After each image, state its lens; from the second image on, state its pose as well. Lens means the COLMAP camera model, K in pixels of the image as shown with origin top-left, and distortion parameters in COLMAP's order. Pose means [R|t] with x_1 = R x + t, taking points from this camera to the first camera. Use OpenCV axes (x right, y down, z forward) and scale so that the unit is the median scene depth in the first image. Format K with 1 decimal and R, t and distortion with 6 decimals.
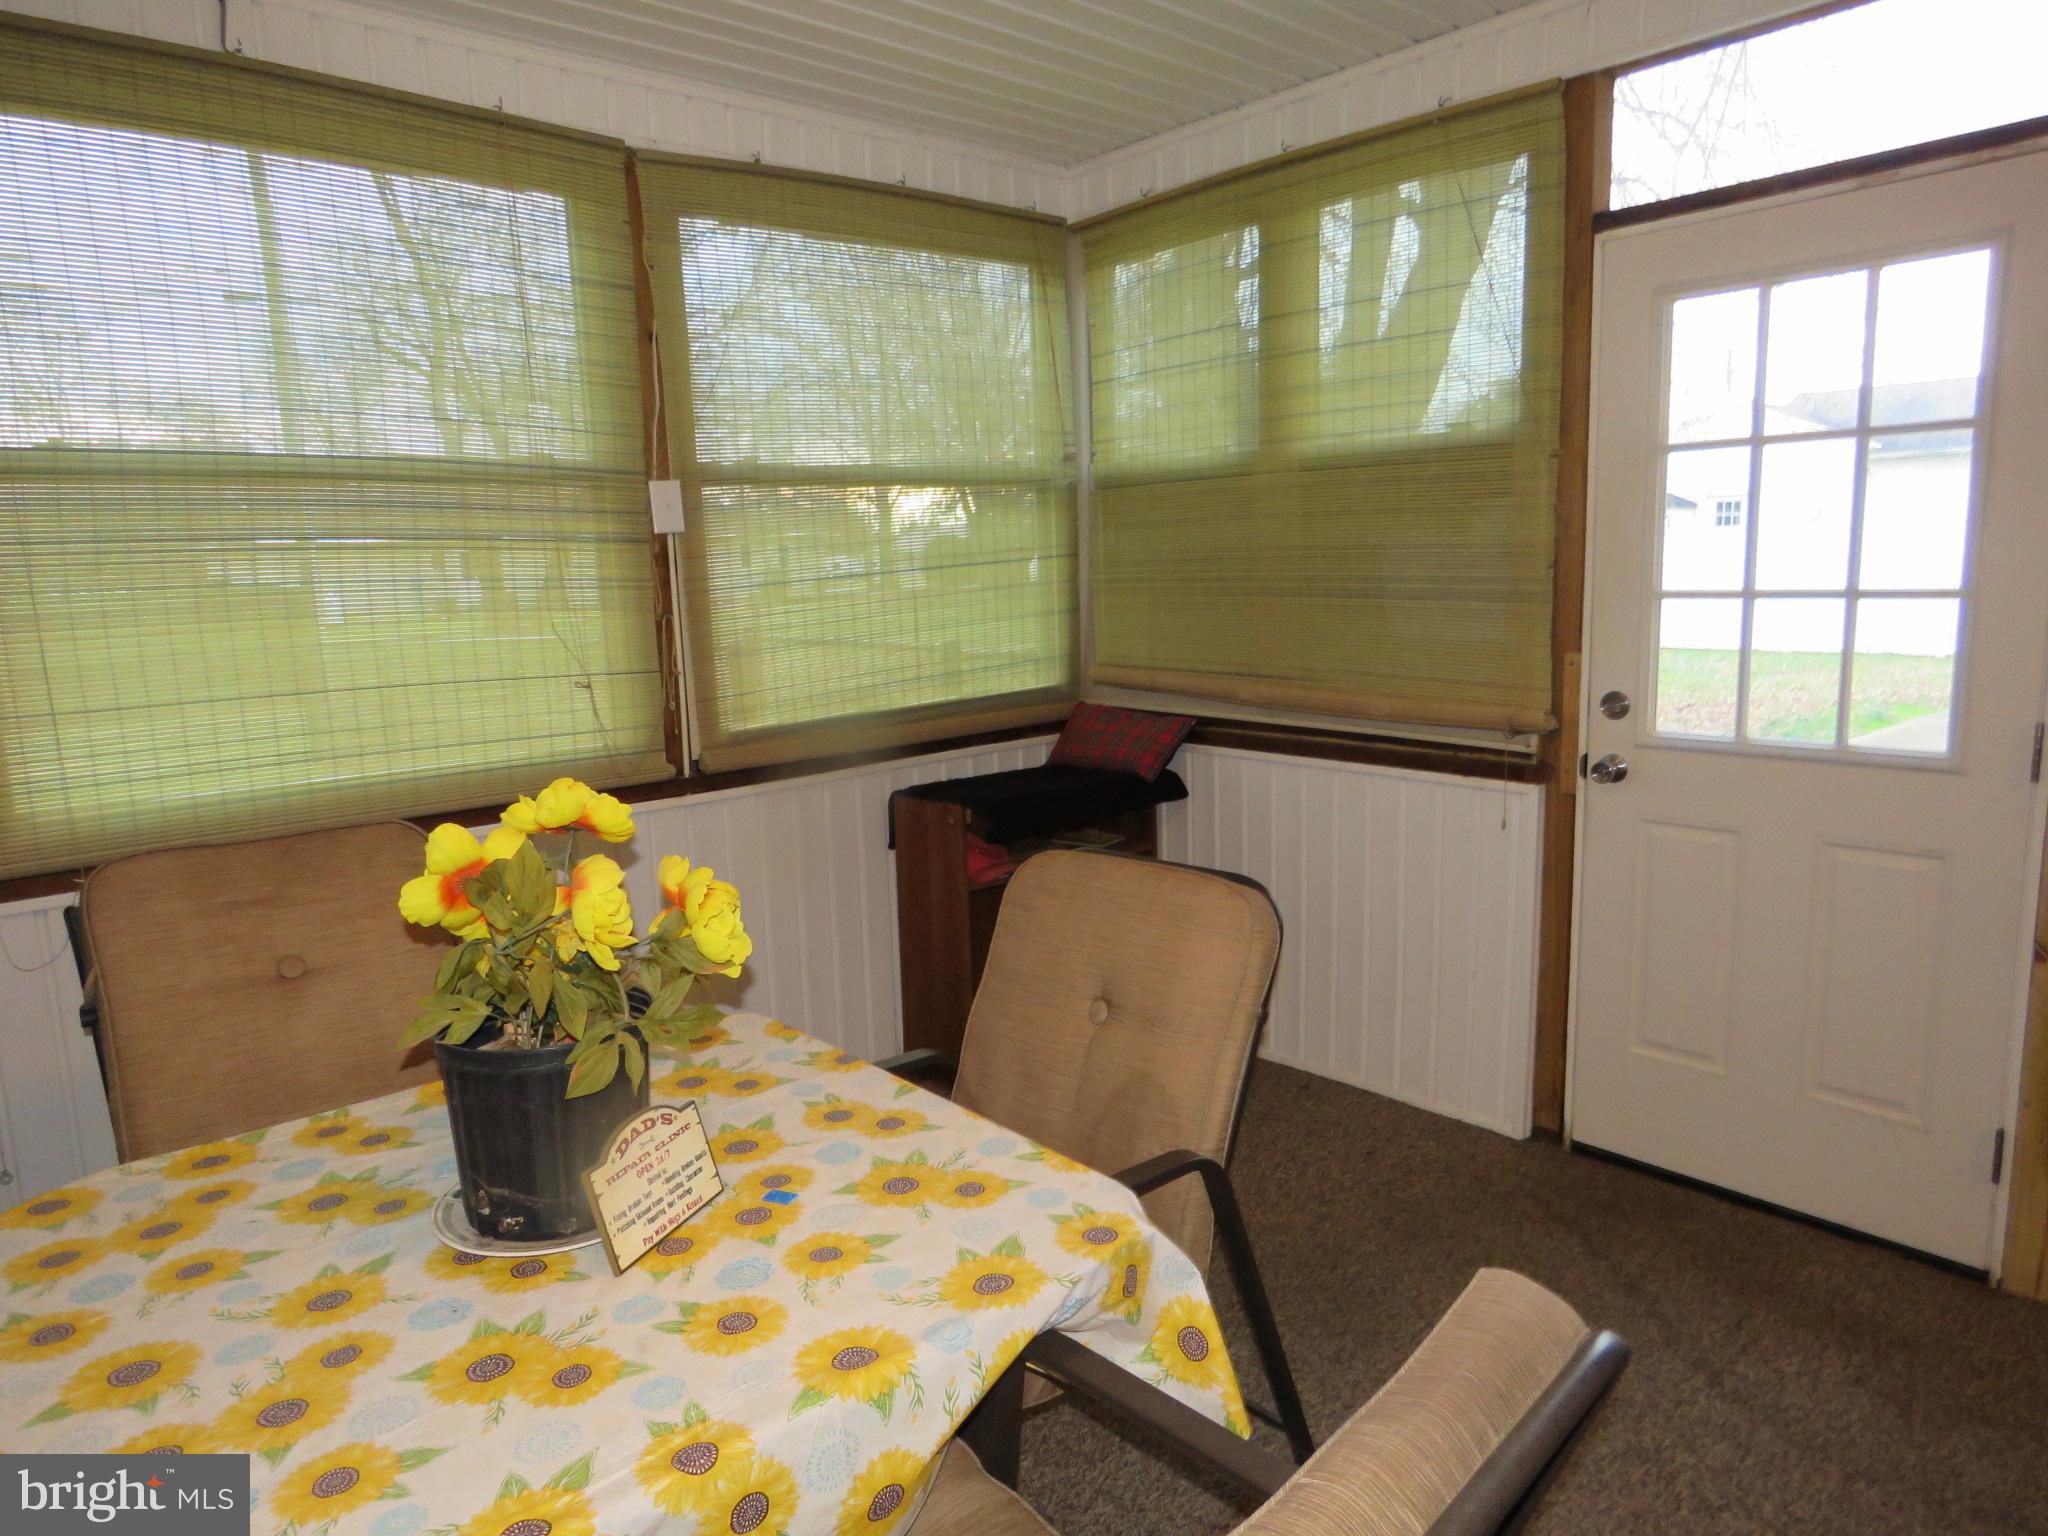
lens RADIAL K [[1298.8, 0, 1018.9], [0, 1298.8, 773.6], [0, 0, 1]] dist [-0.004007, 0.000820]
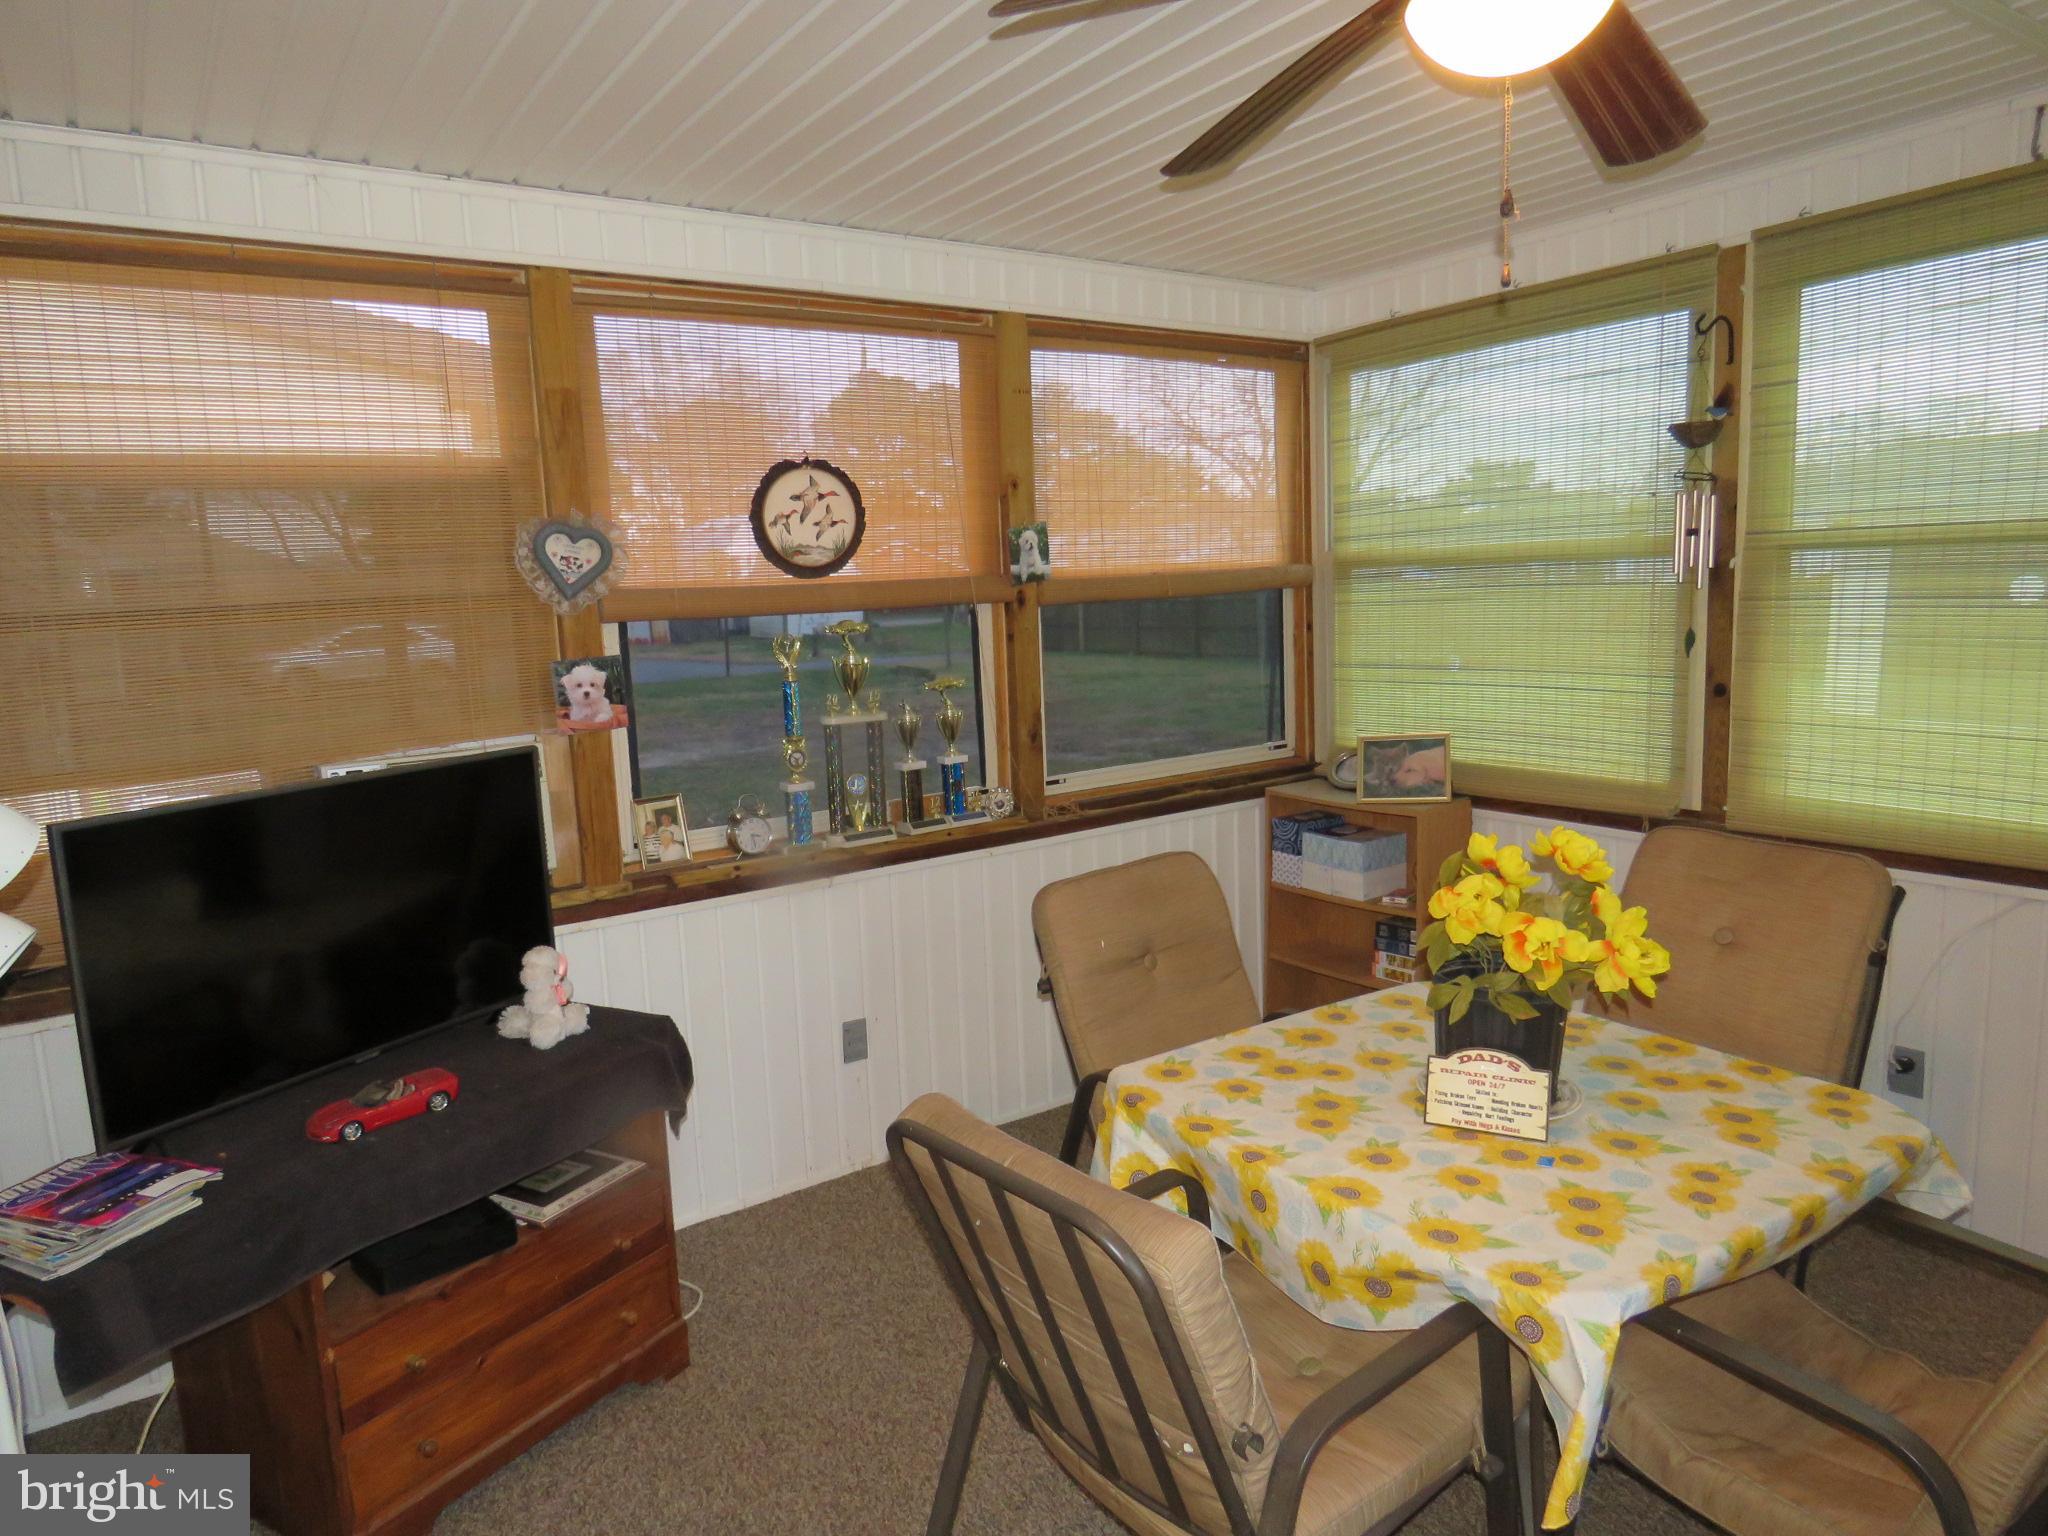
lens RADIAL K [[1298.8, 0, 1018.9], [0, 1298.8, 773.6], [0, 0, 1]] dist [-0.004007, 0.000820]
pose [[-0.129873, 0.176089, -0.975769, 1.168675], [-0.123004, 0.973641, 0.192076, -0.264644], [0.983871, 0.144969, -0.104790, 0.569279]]
